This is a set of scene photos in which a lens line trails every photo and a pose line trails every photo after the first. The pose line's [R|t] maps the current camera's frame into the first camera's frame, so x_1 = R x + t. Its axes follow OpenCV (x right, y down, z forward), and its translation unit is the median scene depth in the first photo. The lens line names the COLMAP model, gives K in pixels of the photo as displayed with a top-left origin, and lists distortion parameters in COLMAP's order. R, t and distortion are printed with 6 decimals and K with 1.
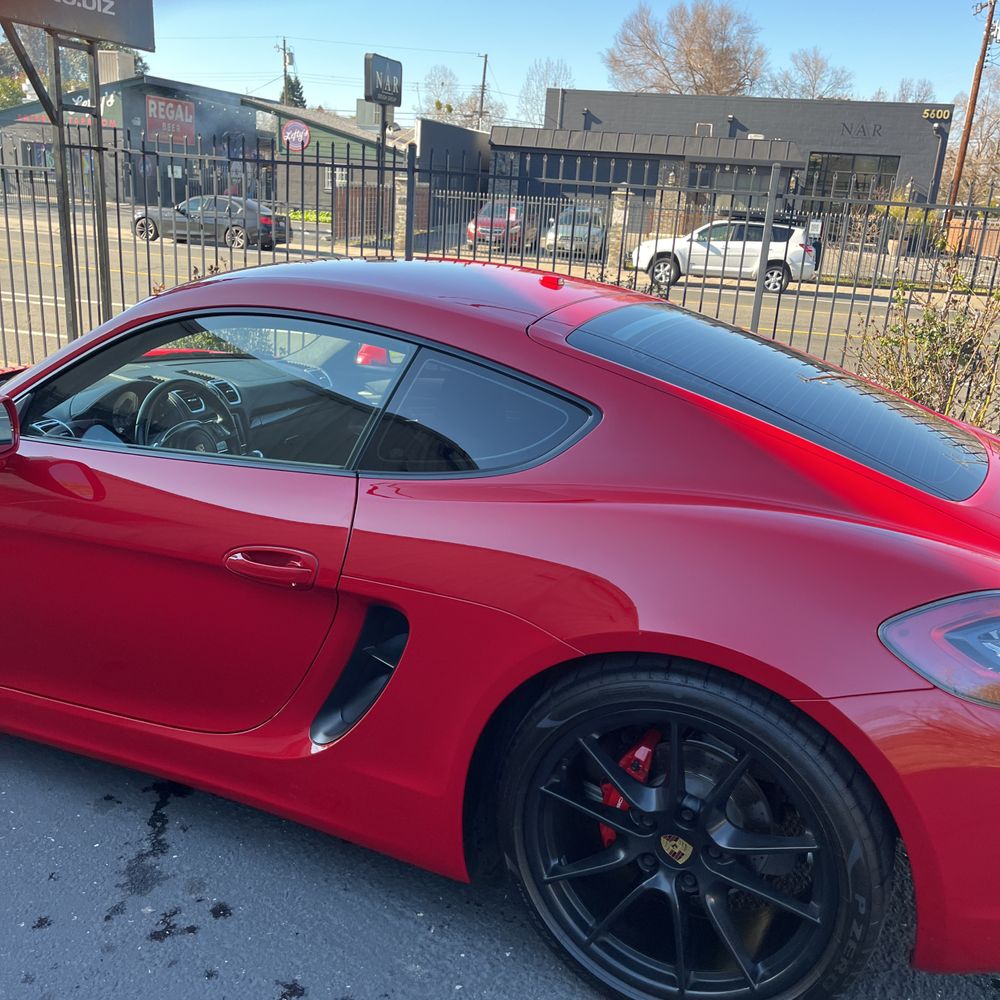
lens RADIAL K [[1021.7, 0, 500.9], [0, 1021.7, 500.1], [0, 0, 1]] dist [0.046972, -0.028985]
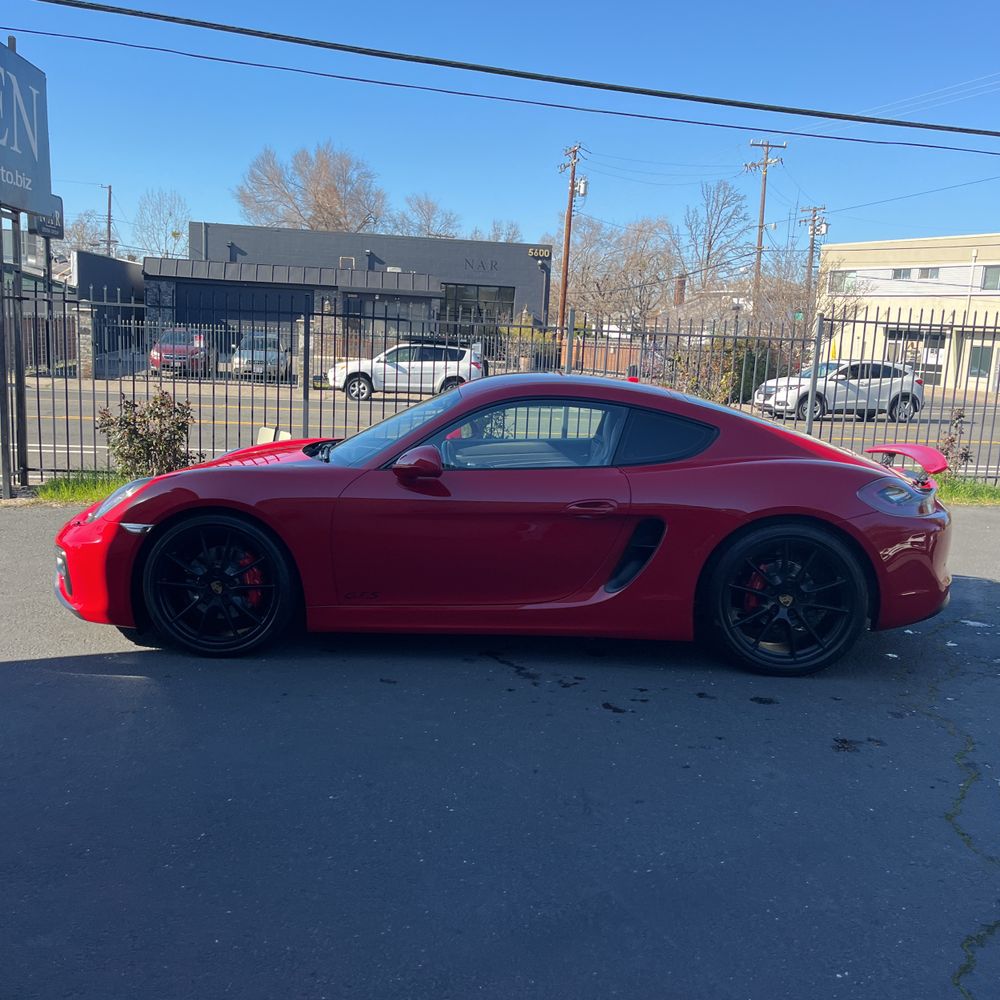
lens RADIAL K [[1032.4, 0, 509.1], [0, 1032.4, 500.4], [0, 0, 1]] dist [0.057648, -0.068786]
pose [[0.929556, -0.076694, 0.360616, -0.081178], [0.117470, 0.988758, -0.092516, 0.015706], [-0.349467, 0.128360, 0.928115, -0.067547]]
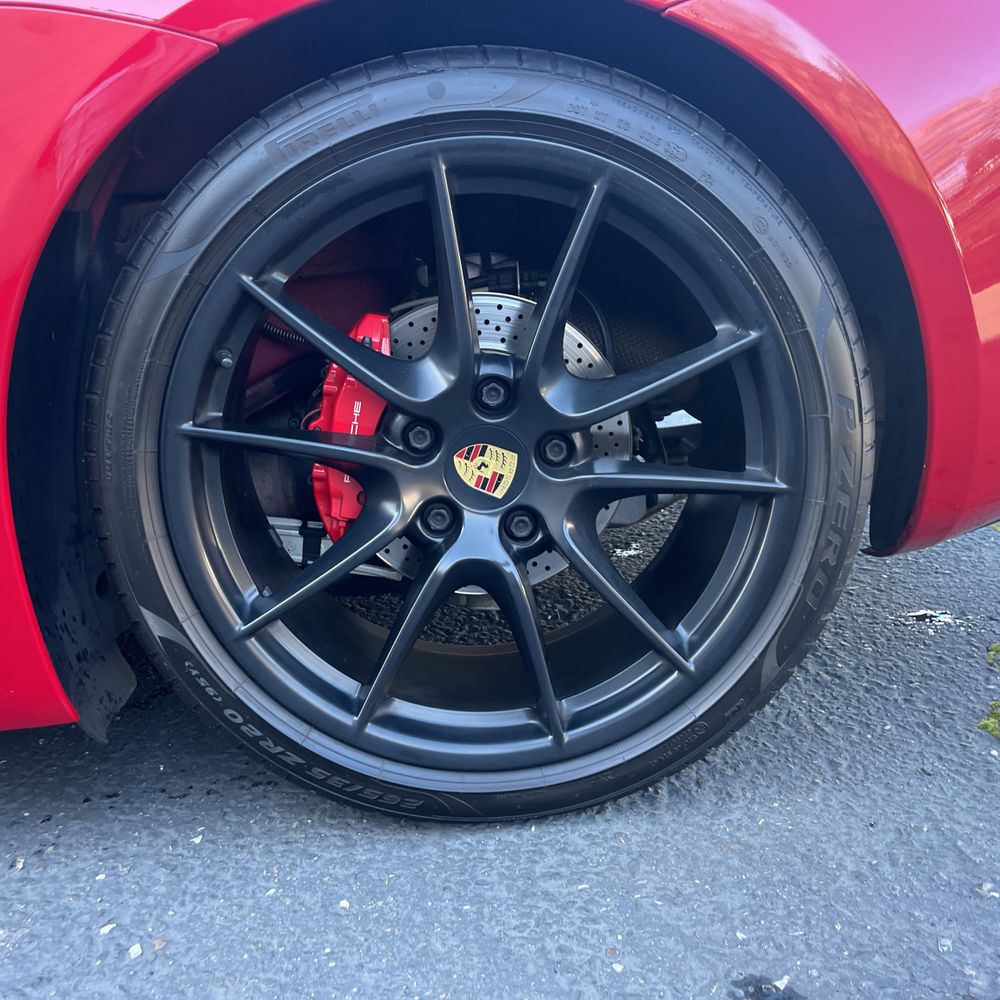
lens RADIAL K [[1032.4, 0, 509.1], [0, 1032.4, 500.4], [0, 0, 1]] dist [0.057648, -0.068786]
pose [[0.878075, -0.227320, 0.421081, -0.002389], [0.242065, 0.970076, 0.018920, 0.021353], [-0.412781, 0.085316, 0.906826, 0.032777]]
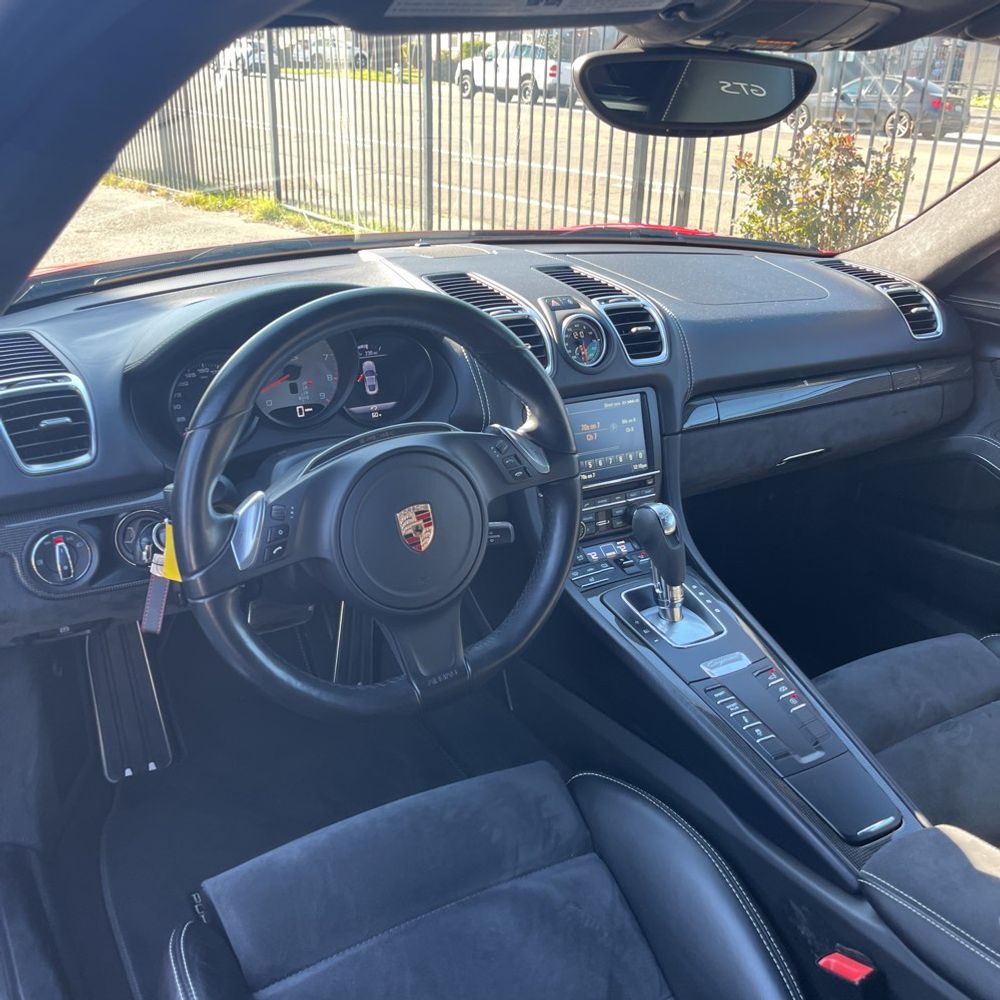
lens RADIAL K [[1018.2, 0, 484.2], [0, 1018.2, 501.1], [0, 0, 1]] dist [0.091129, -0.186804]
pose [[0.815903, 0.192331, -0.545262, -0.010011], [-0.143721, 0.980917, 0.130943, -0.009235], [0.560041, -0.028472, 0.827975, 0.070881]]
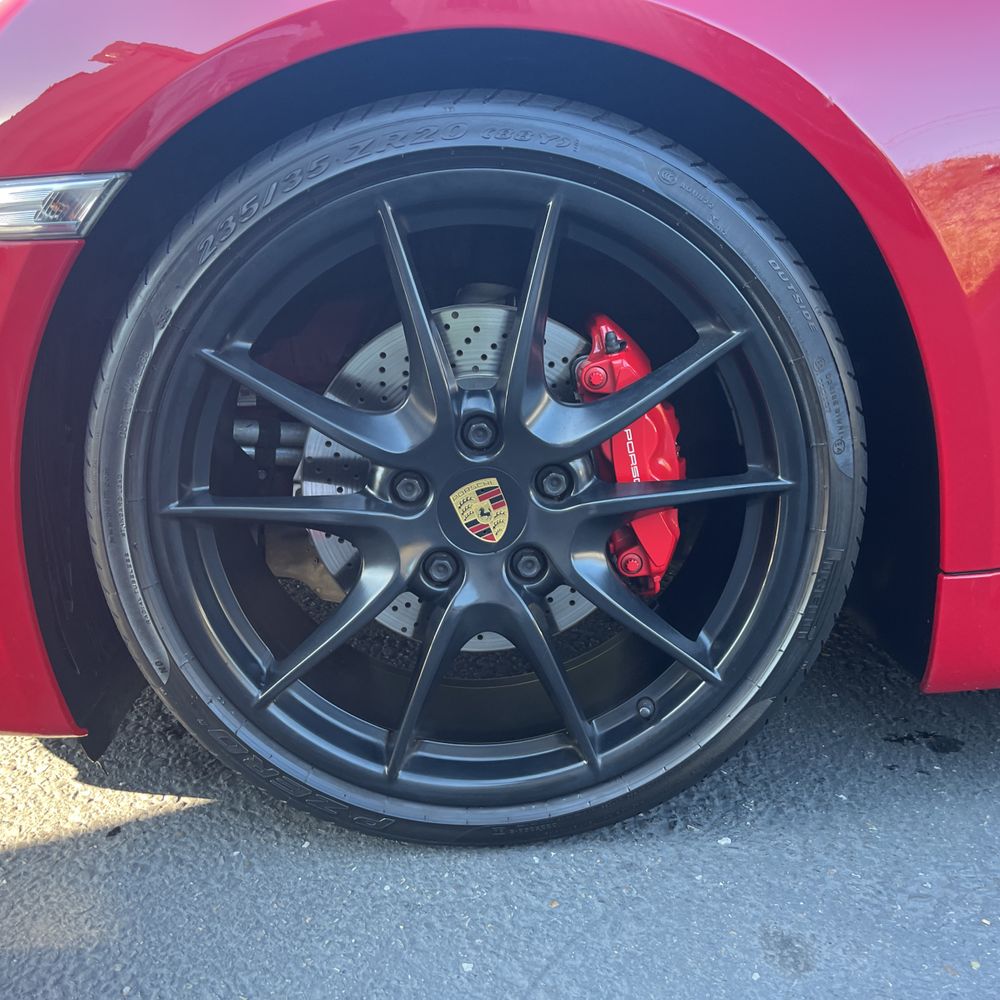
lens RADIAL K [[1023.1, 0, 499.7], [0, 1023.1, 485.6], [0, 0, 1]] dist [0.028609, -0.017501]
pose [[0.891657, -0.186073, 0.412705, -0.078464], [0.192692, 0.980916, 0.025943, 0.007629], [-0.409656, 0.056393, 0.910495, 0.066910]]
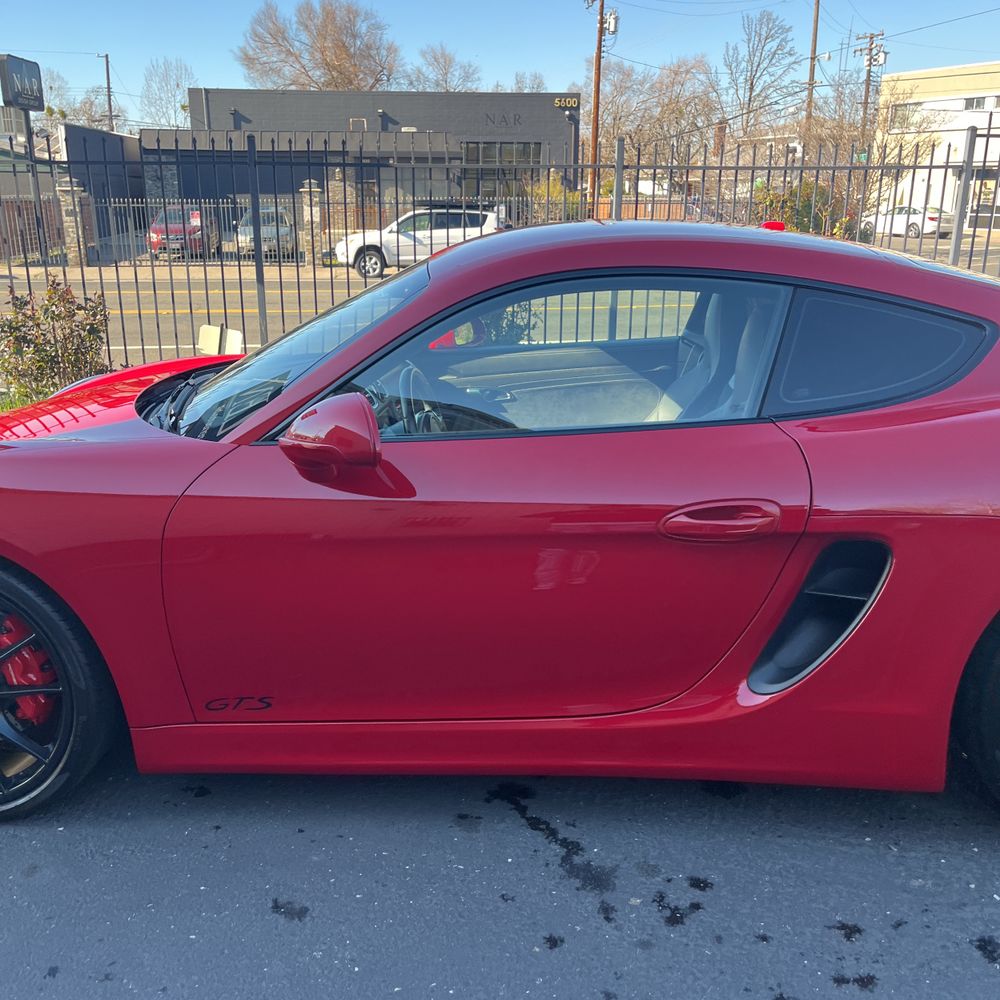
lens RADIAL K [[1023.6, 0, 489.0], [0, 1023.6, 504.3], [0, 0, 1]] dist [0.033240, -0.015999]
pose [[0.943149, -0.152756, 0.295186, -0.049638], [0.151451, 0.988084, 0.027422, -0.000932], [-0.295858, 0.018843, 0.955046, 0.008787]]
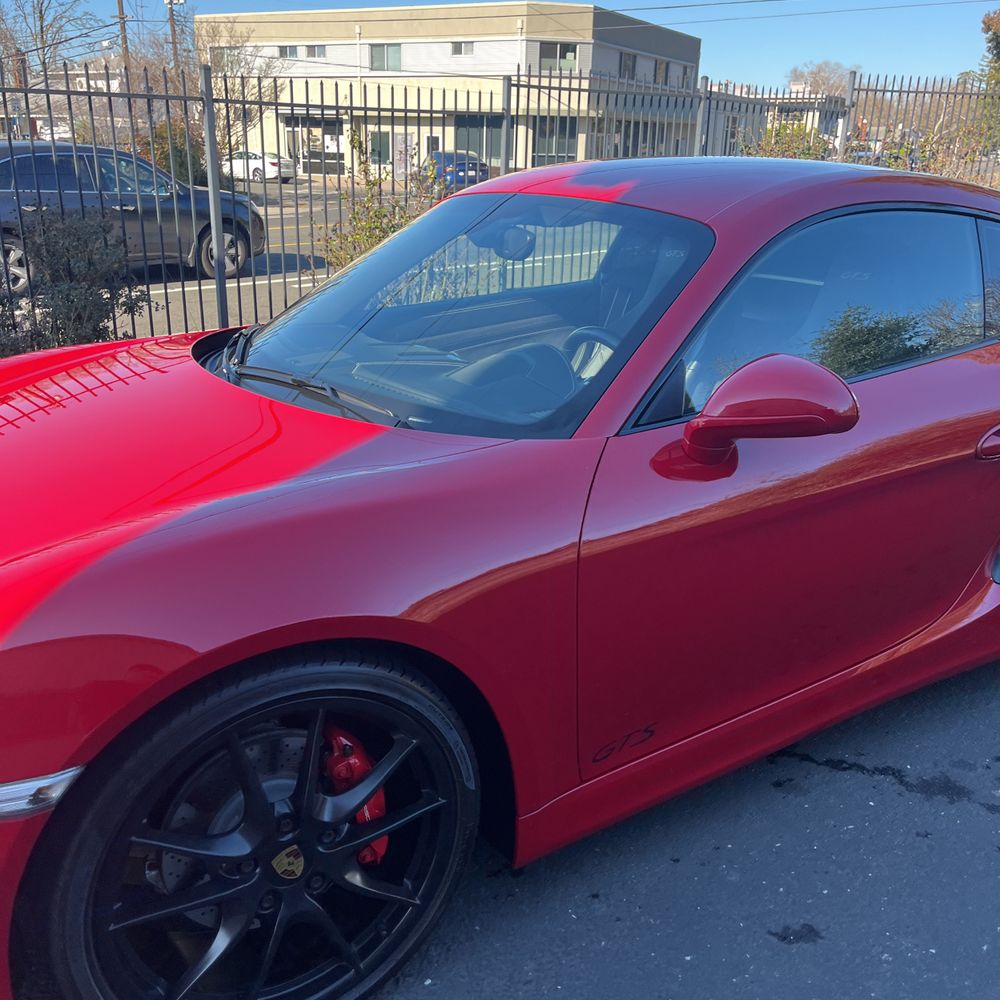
lens RADIAL K [[1006.3, 0, 496.6], [0, 1006.3, 527.5], [0, 0, 1]] dist [0.080799, -0.099543]
pose [[0.561842, -0.341044, 0.753673, -0.093935], [0.262514, 0.937478, 0.228520, -0.016033], [-0.784487, 0.069458, 0.616243, 0.053029]]
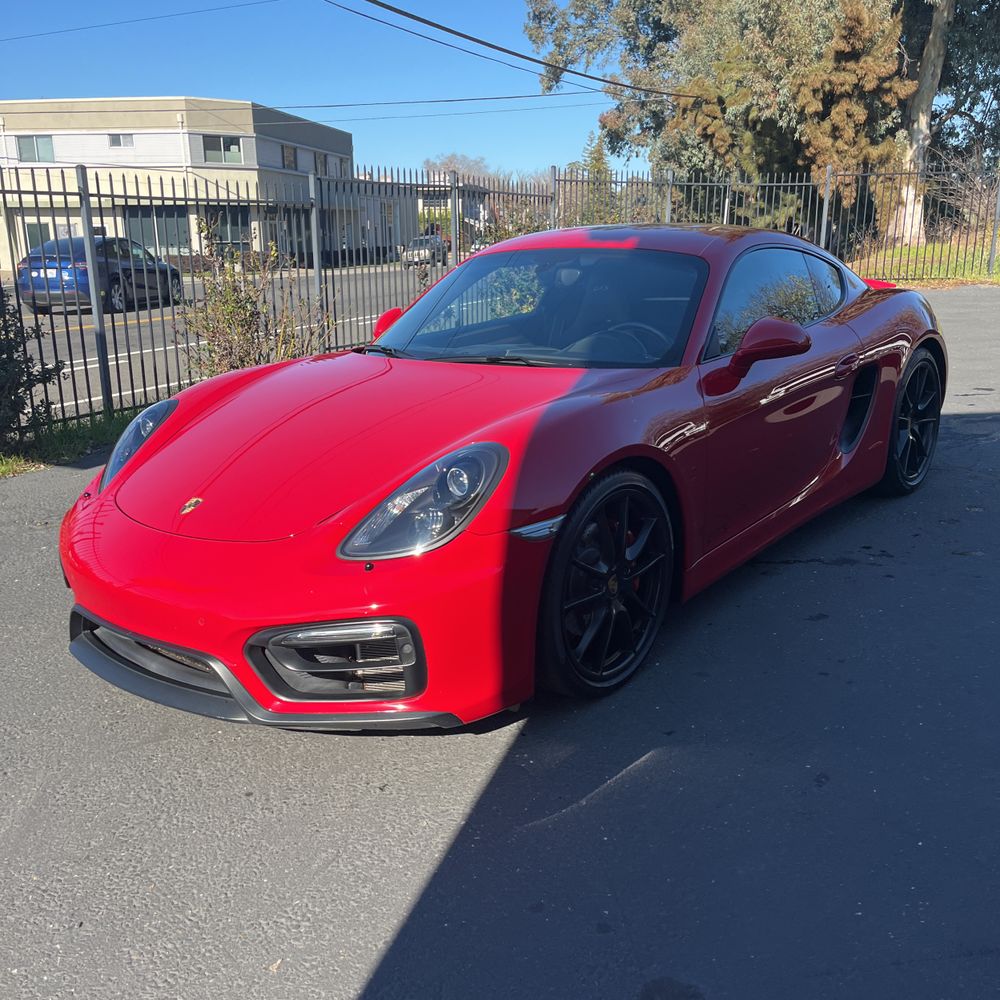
lens RADIAL K [[1006.3, 0, 496.6], [0, 1006.3, 527.5], [0, 0, 1]] dist [0.080799, -0.099543]
pose [[0.255914, -0.333411, 0.907384, -0.156375], [0.311831, 0.916937, 0.248974, -0.023856], [-0.915024, 0.219234, 0.338625, 0.070427]]
